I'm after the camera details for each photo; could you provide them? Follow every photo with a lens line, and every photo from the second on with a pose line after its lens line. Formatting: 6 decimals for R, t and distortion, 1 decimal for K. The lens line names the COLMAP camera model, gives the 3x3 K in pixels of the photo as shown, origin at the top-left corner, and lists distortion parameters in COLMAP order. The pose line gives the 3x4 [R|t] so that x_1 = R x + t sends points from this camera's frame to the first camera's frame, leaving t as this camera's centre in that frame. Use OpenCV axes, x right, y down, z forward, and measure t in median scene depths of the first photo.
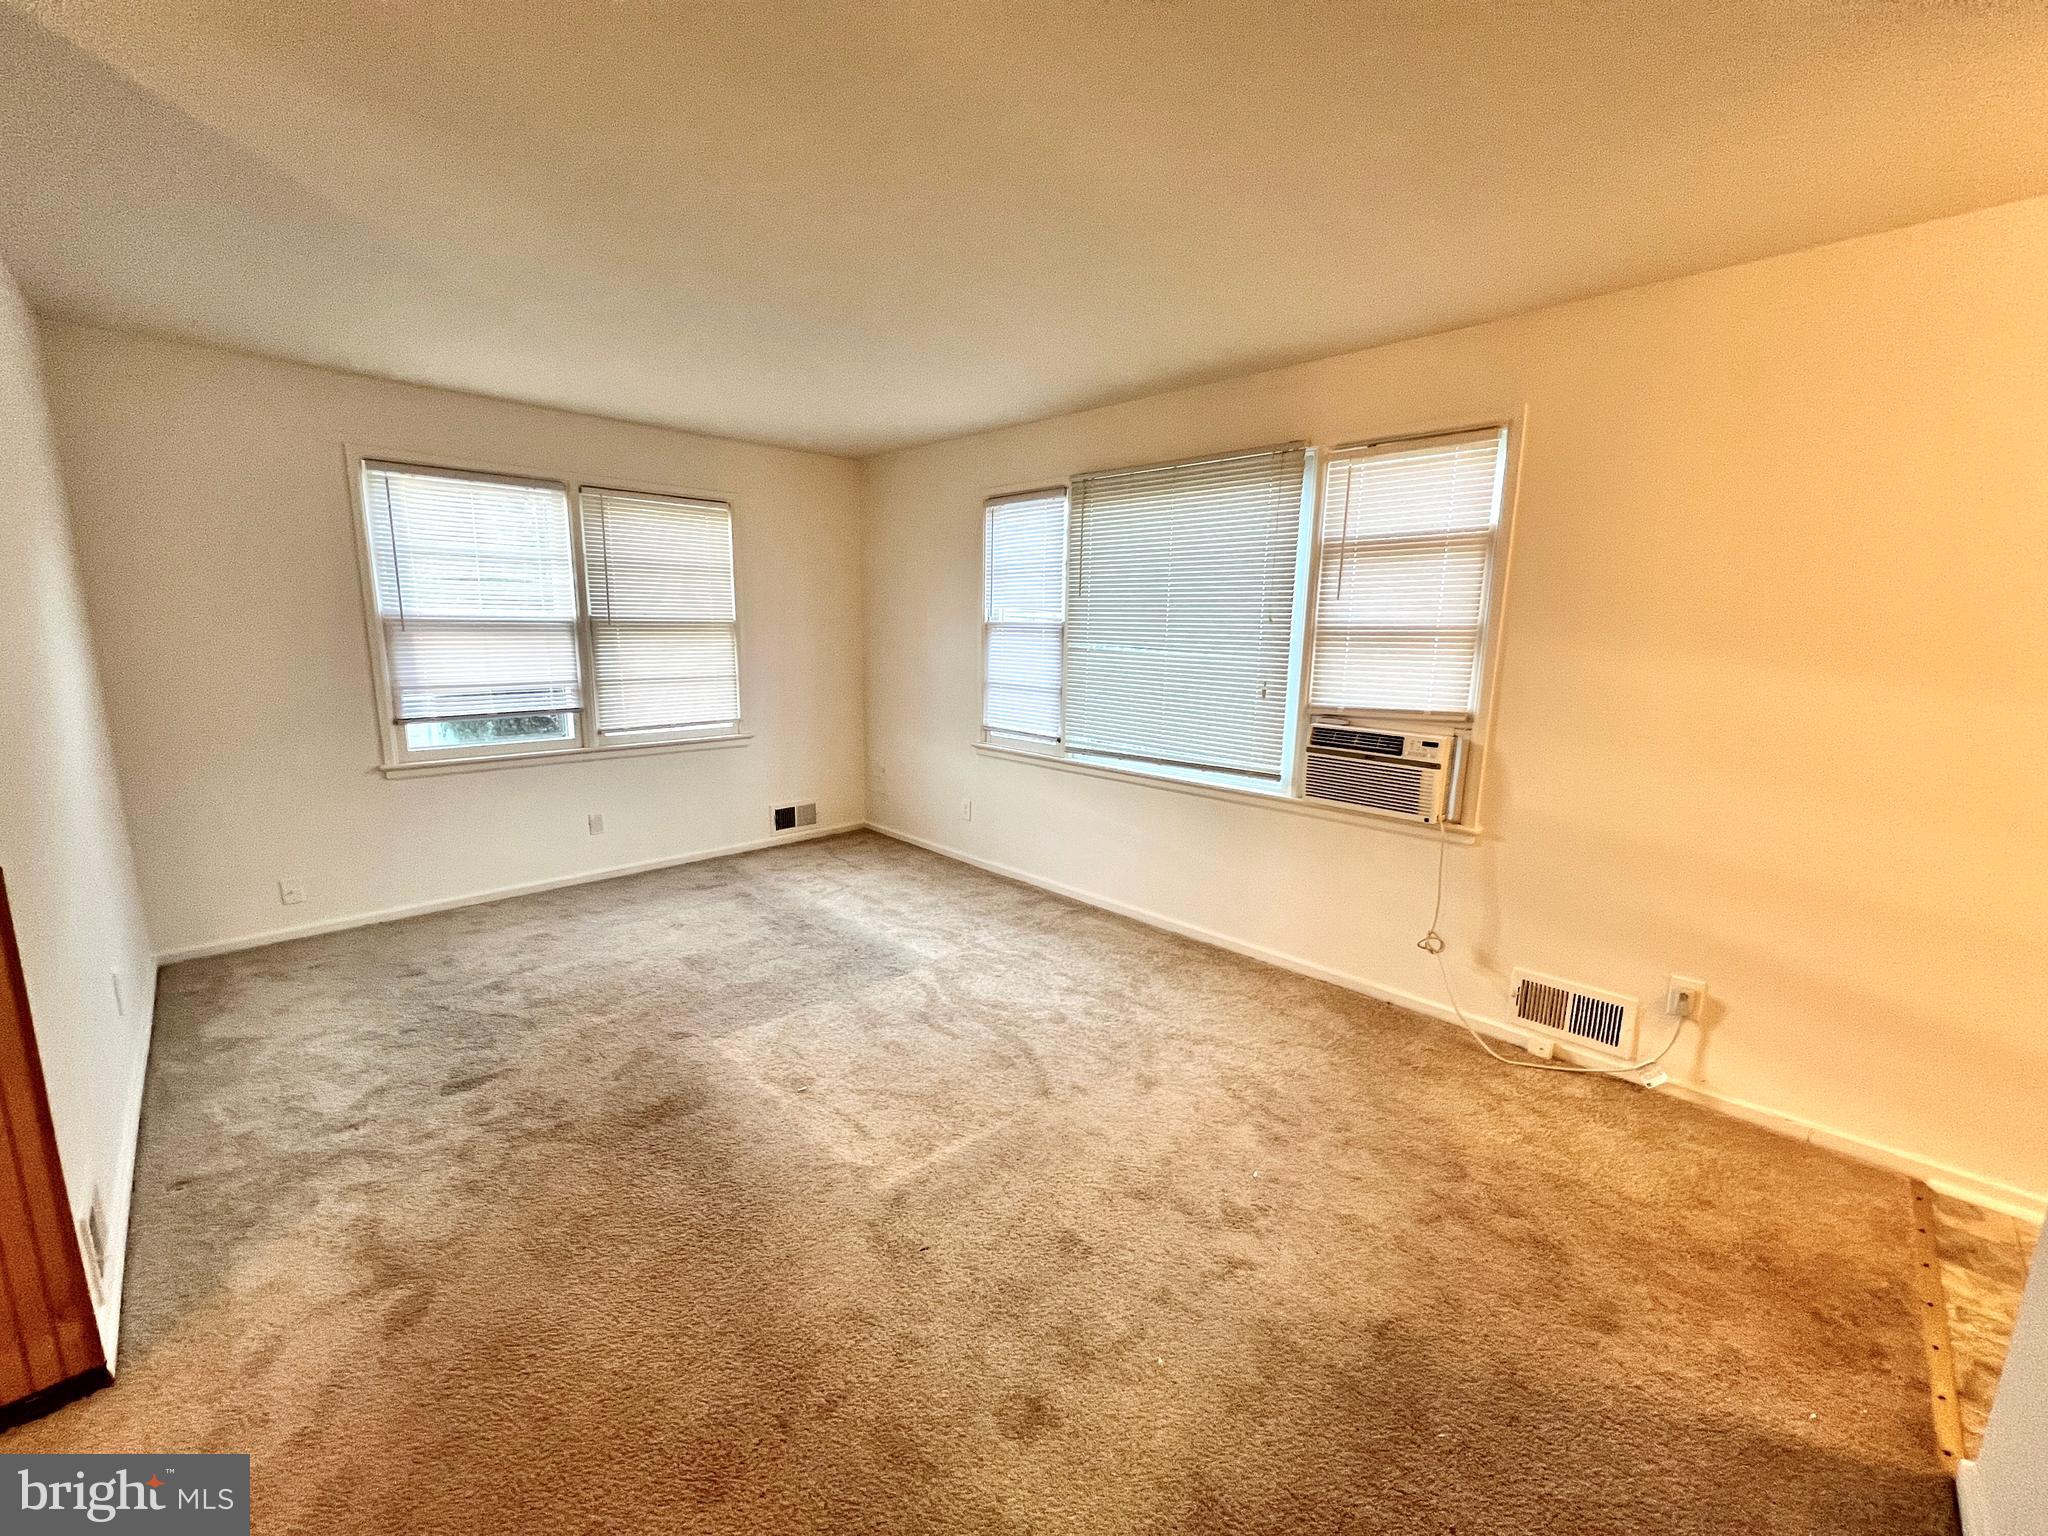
lens RADIAL K [[816.2, 0, 1018.9], [0, 816.2, 770.0], [0, 0, 1]] dist [-0.002125, 0.000624]
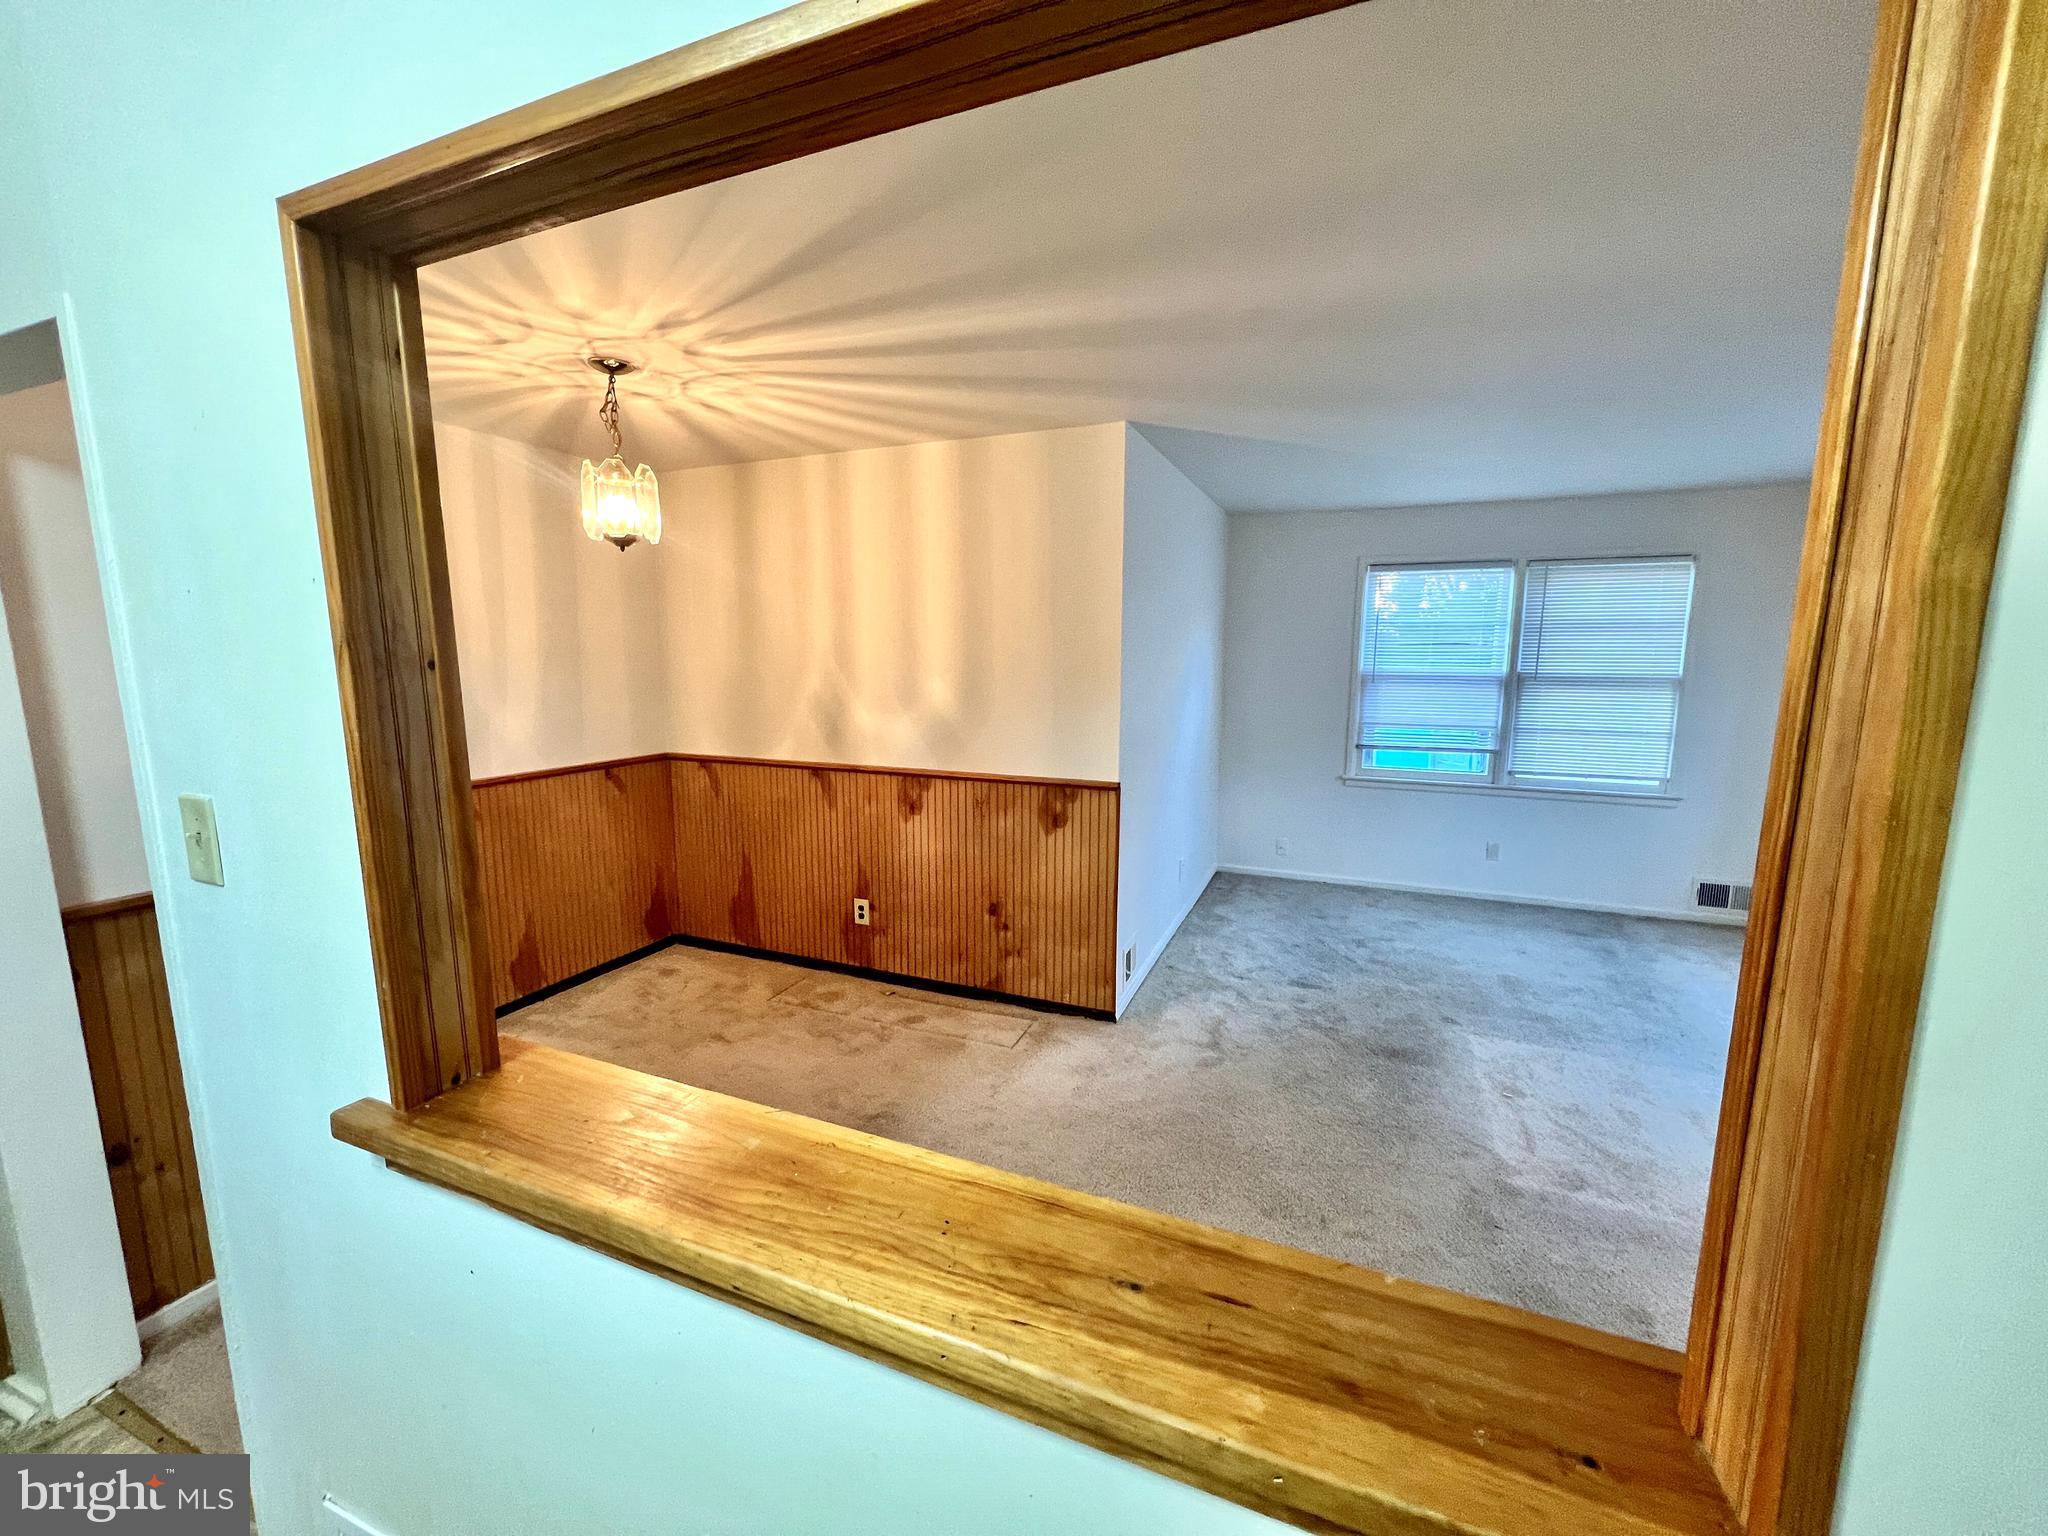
lens RADIAL K [[816.2, 0, 1019.9], [0, 816.2, 770.2], [0, 0, 1]] dist [-0.002125, 0.000624]
pose [[0.384286, 0.123107, -0.914969, 0.397980], [-0.161998, 0.984684, 0.064449, -0.018209], [0.908890, 0.123456, 0.398344, -0.116735]]
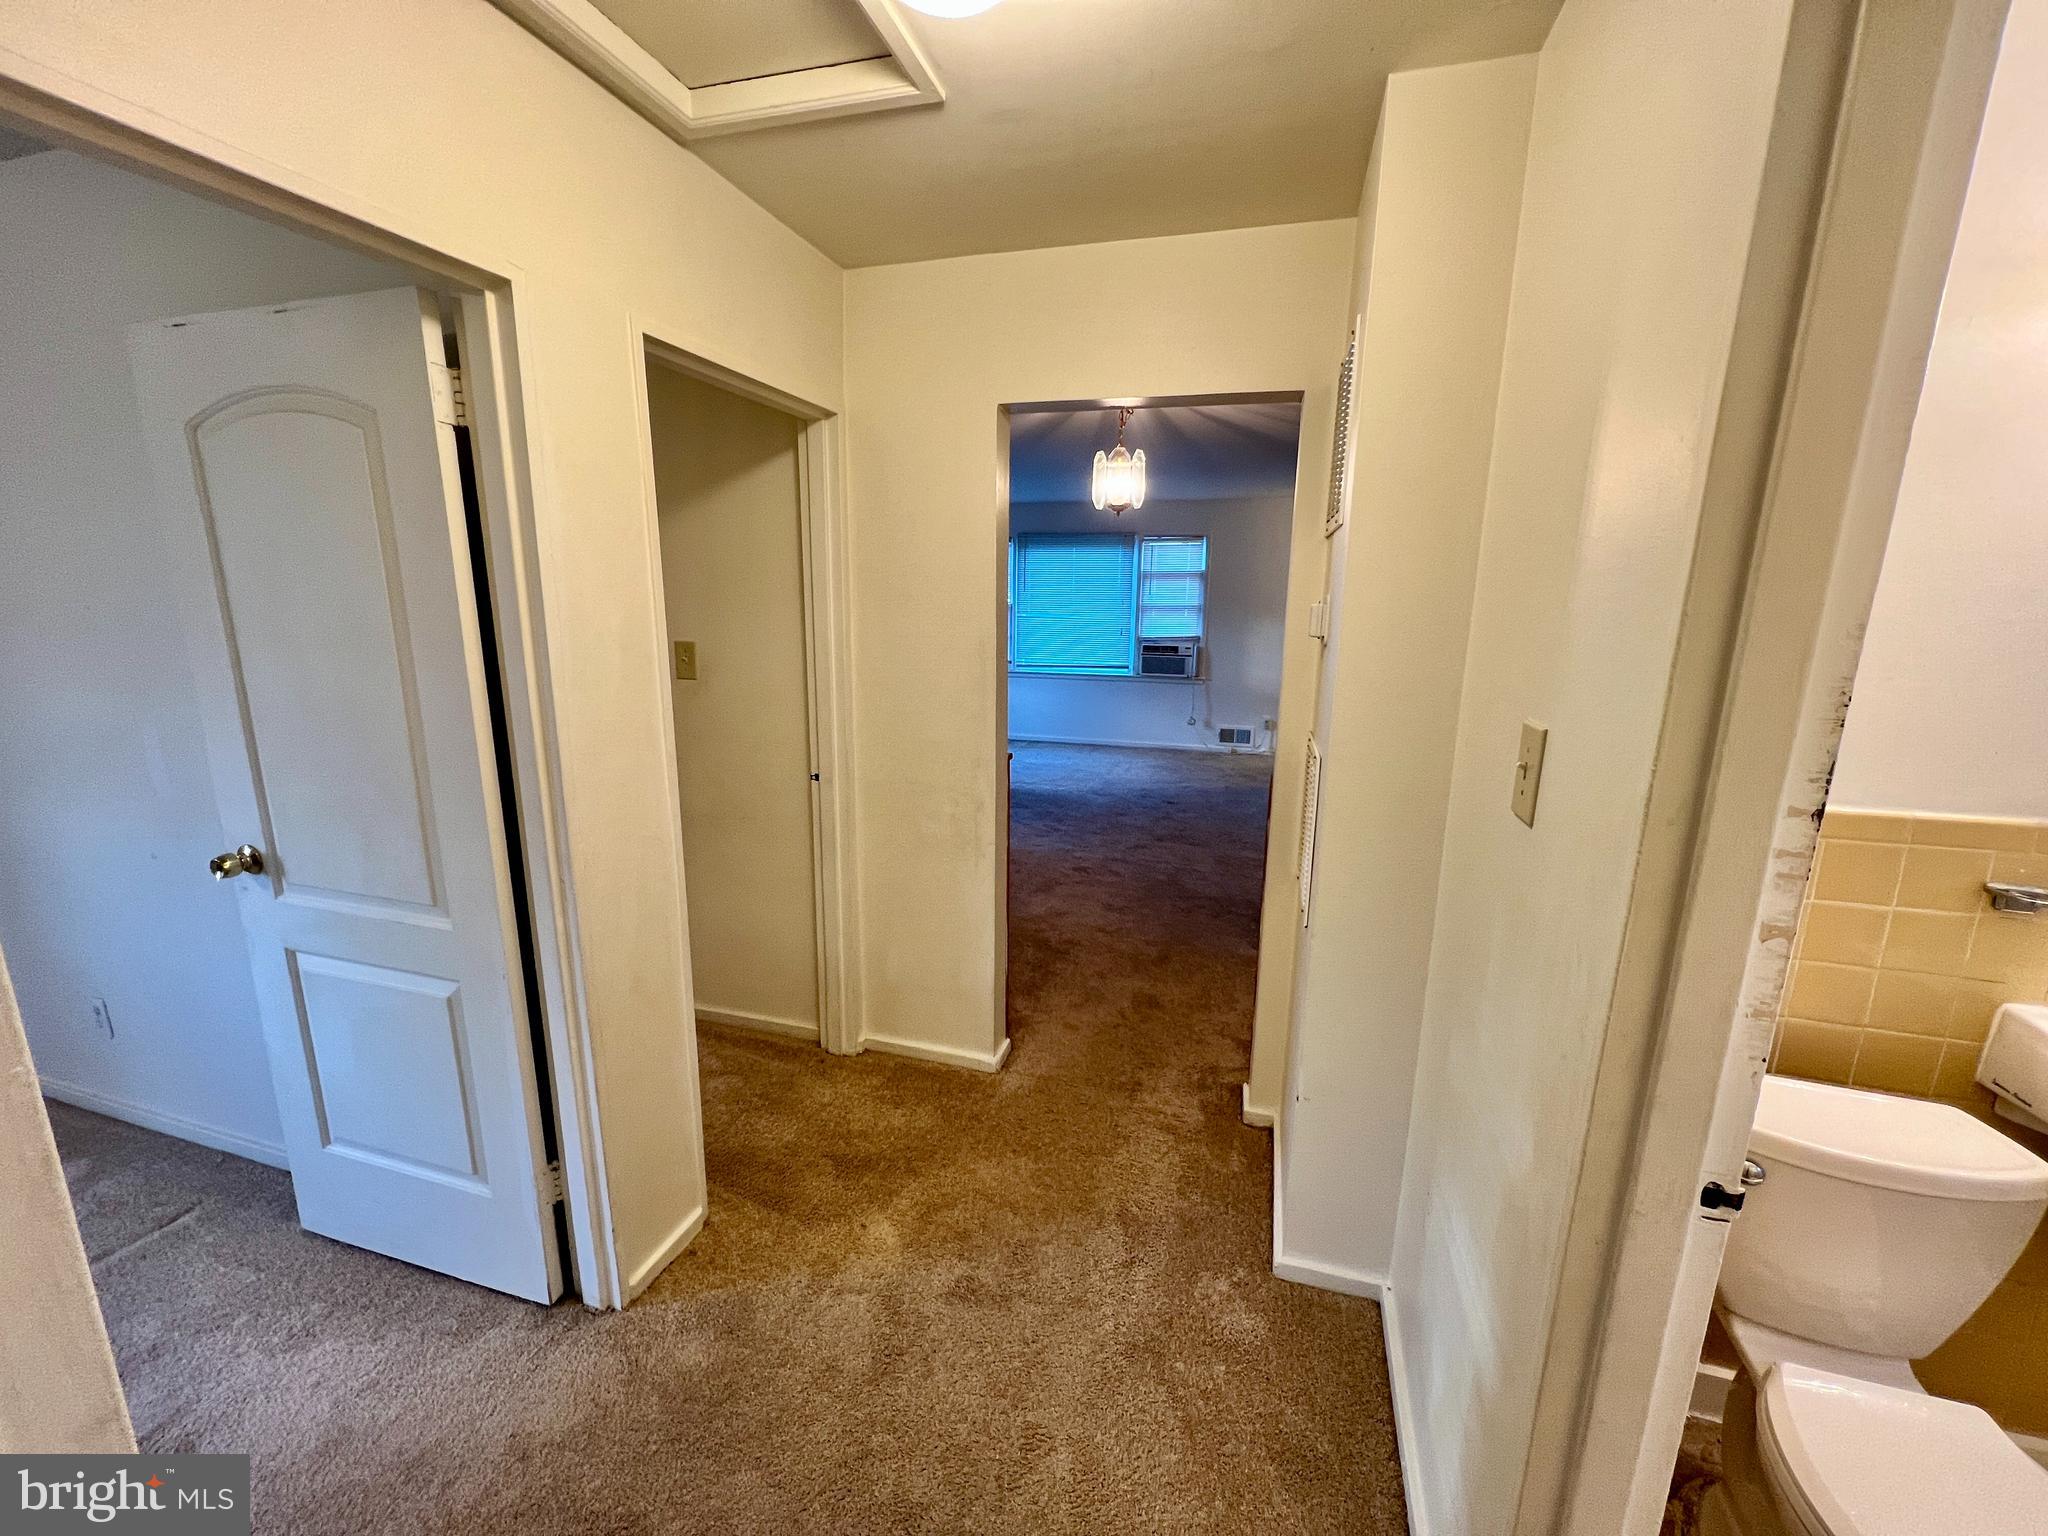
lens RADIAL K [[816.2, 0, 1014.8], [0, 816.2, 778.9], [0, 0, 1]] dist [-0.002125, 0.000624]
pose [[0.881616, -0.106786, 0.459728, -1.308338], [0.086781, 0.994137, 0.064501, 0.176168], [-0.463921, -0.016969, 0.885714, -1.165477]]
